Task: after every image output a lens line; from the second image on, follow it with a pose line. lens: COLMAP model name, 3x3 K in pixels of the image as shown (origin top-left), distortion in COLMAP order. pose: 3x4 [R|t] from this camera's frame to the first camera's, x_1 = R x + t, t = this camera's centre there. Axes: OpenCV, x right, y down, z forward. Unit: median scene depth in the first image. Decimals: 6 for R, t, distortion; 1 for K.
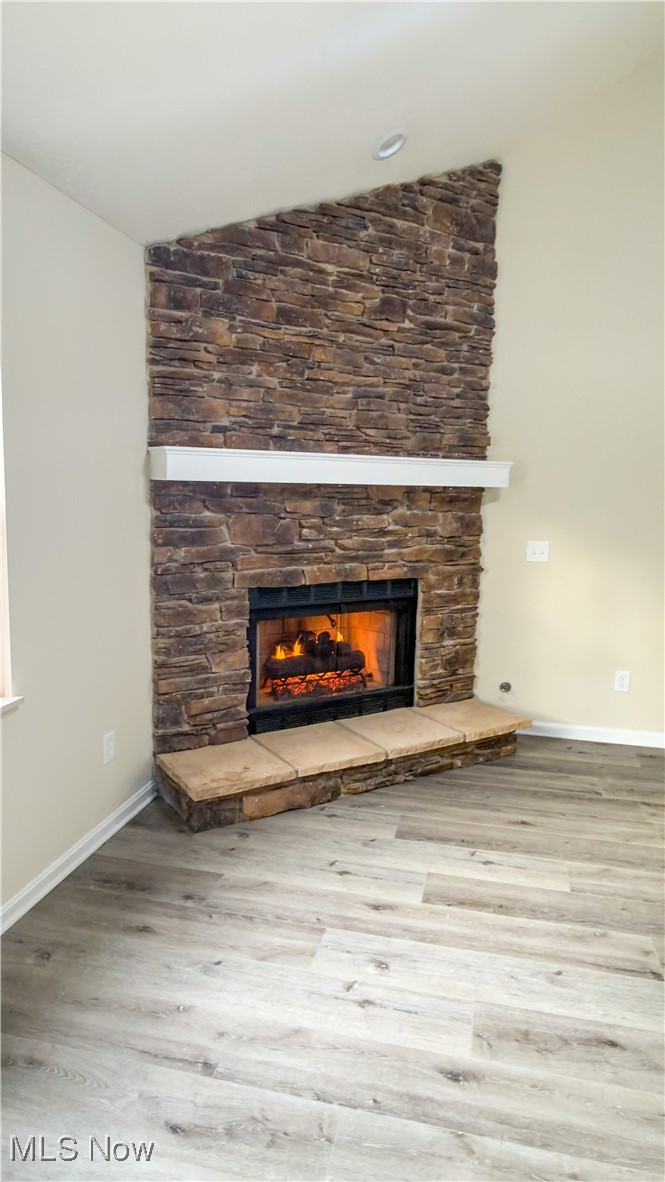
lens RADIAL K [[723.6, 0, 330.5], [0, 723.6, 586.0], [0, 0, 1]] dist [0.000321, 0.000487]
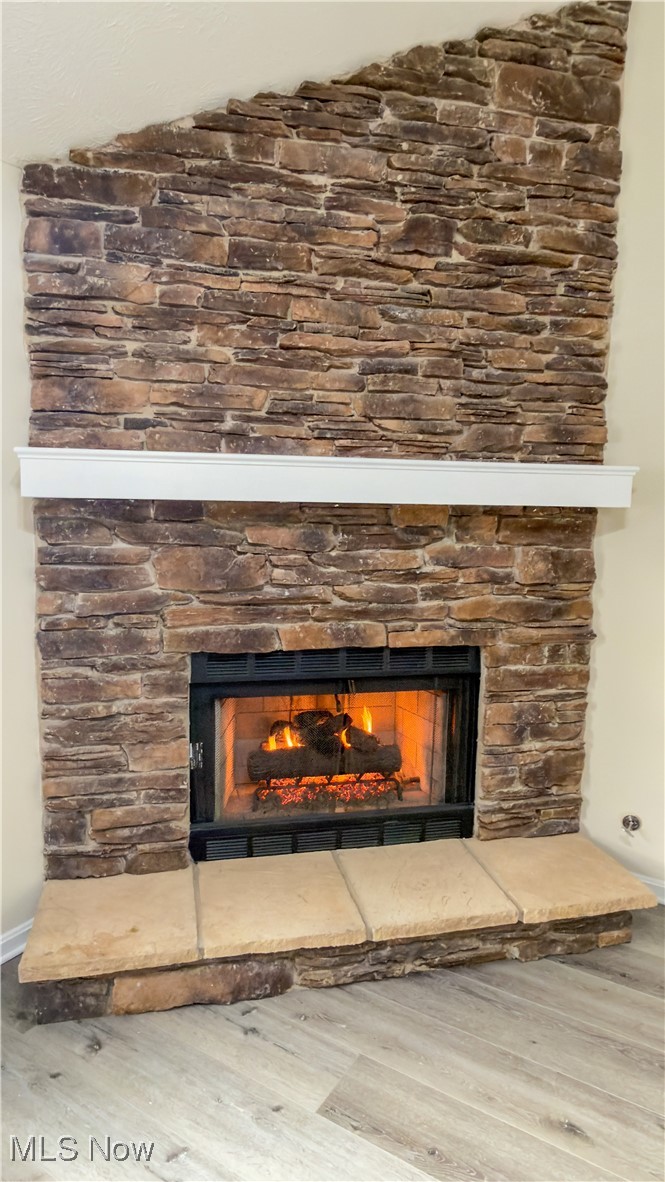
lens RADIAL K [[723.6, 0, 334.2], [0, 723.6, 585.9], [0, 0, 1]] dist [0.000321, 0.000487]
pose [[0.946228, 0.033914, -0.321717, 0.232102], [-0.043825, 0.998760, -0.023611, -0.049089], [0.320517, 0.036441, 0.946541, 0.375269]]
